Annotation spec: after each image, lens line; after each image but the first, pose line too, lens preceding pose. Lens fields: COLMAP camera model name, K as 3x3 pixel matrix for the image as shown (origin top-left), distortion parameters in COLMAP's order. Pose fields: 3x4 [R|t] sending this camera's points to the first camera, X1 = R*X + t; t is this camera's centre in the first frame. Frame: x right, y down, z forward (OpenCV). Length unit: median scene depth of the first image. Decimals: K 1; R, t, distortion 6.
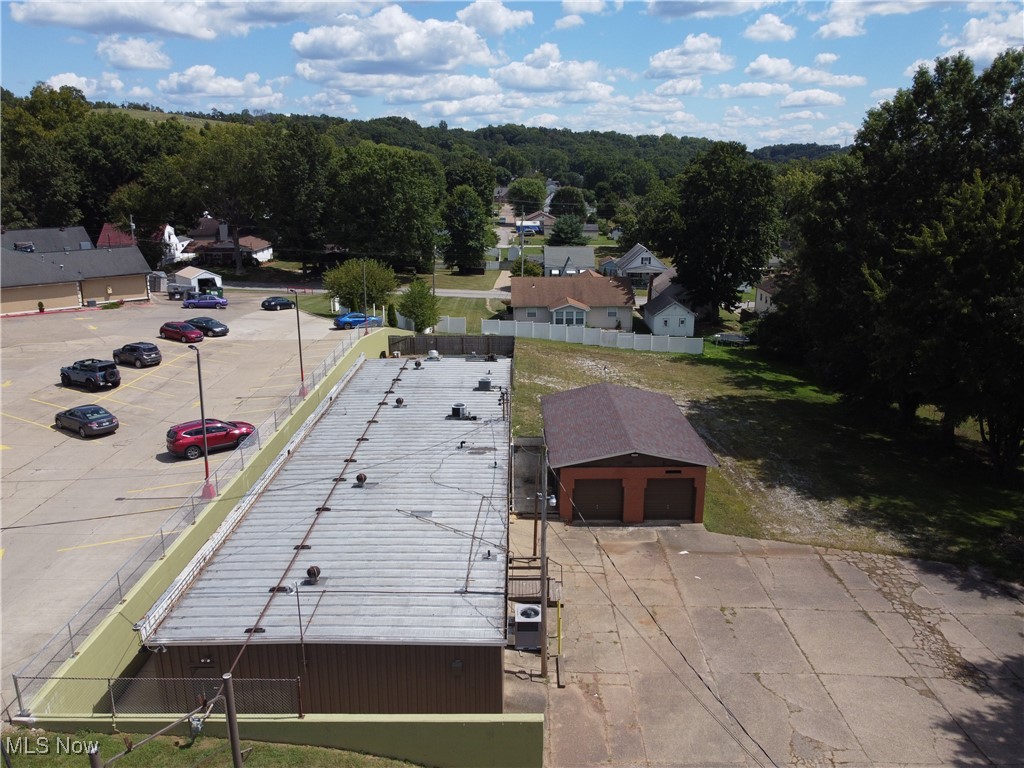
lens RADIAL K [[780.4, 0, 512.0], [0, 780.4, 384.0], [0, 0, 1]] dist [-0.008992, -0.003750]
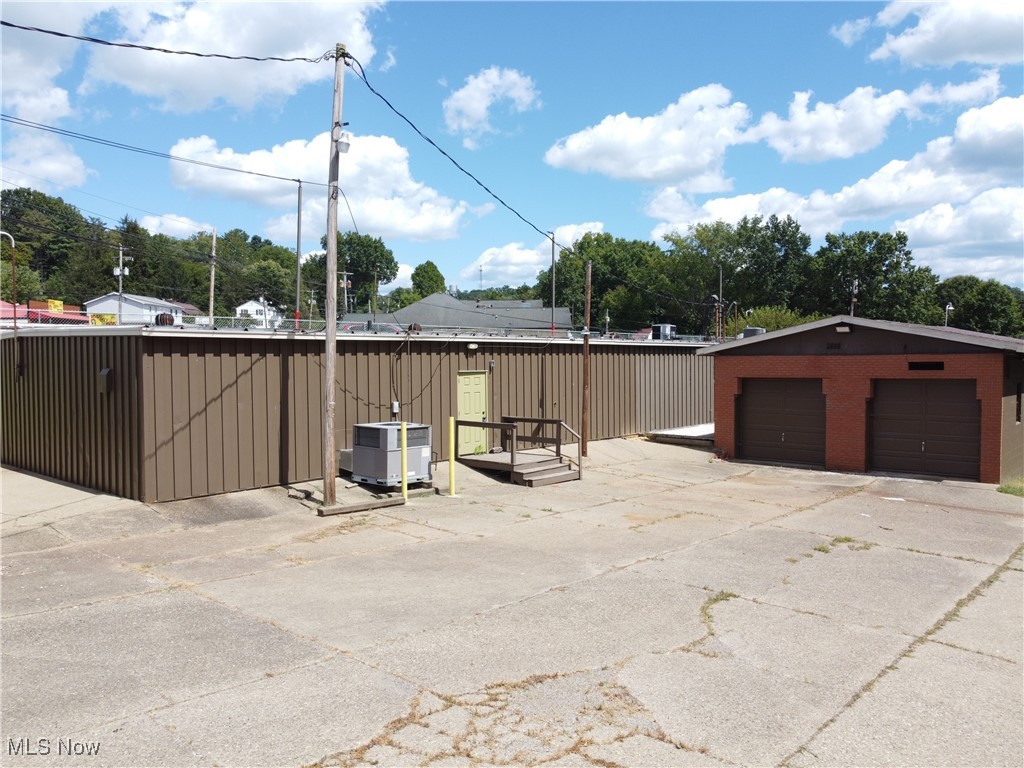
lens RADIAL K [[780.4, 0, 512.0], [0, 780.4, 384.0], [0, 0, 1]] dist [-0.008992, -0.003750]
pose [[0.759107, 0.024494, -0.650505, 0.325625], [-0.174099, 0.970529, -0.166621, 0.249993], [0.627253, 0.239735, 0.741000, 0.464034]]
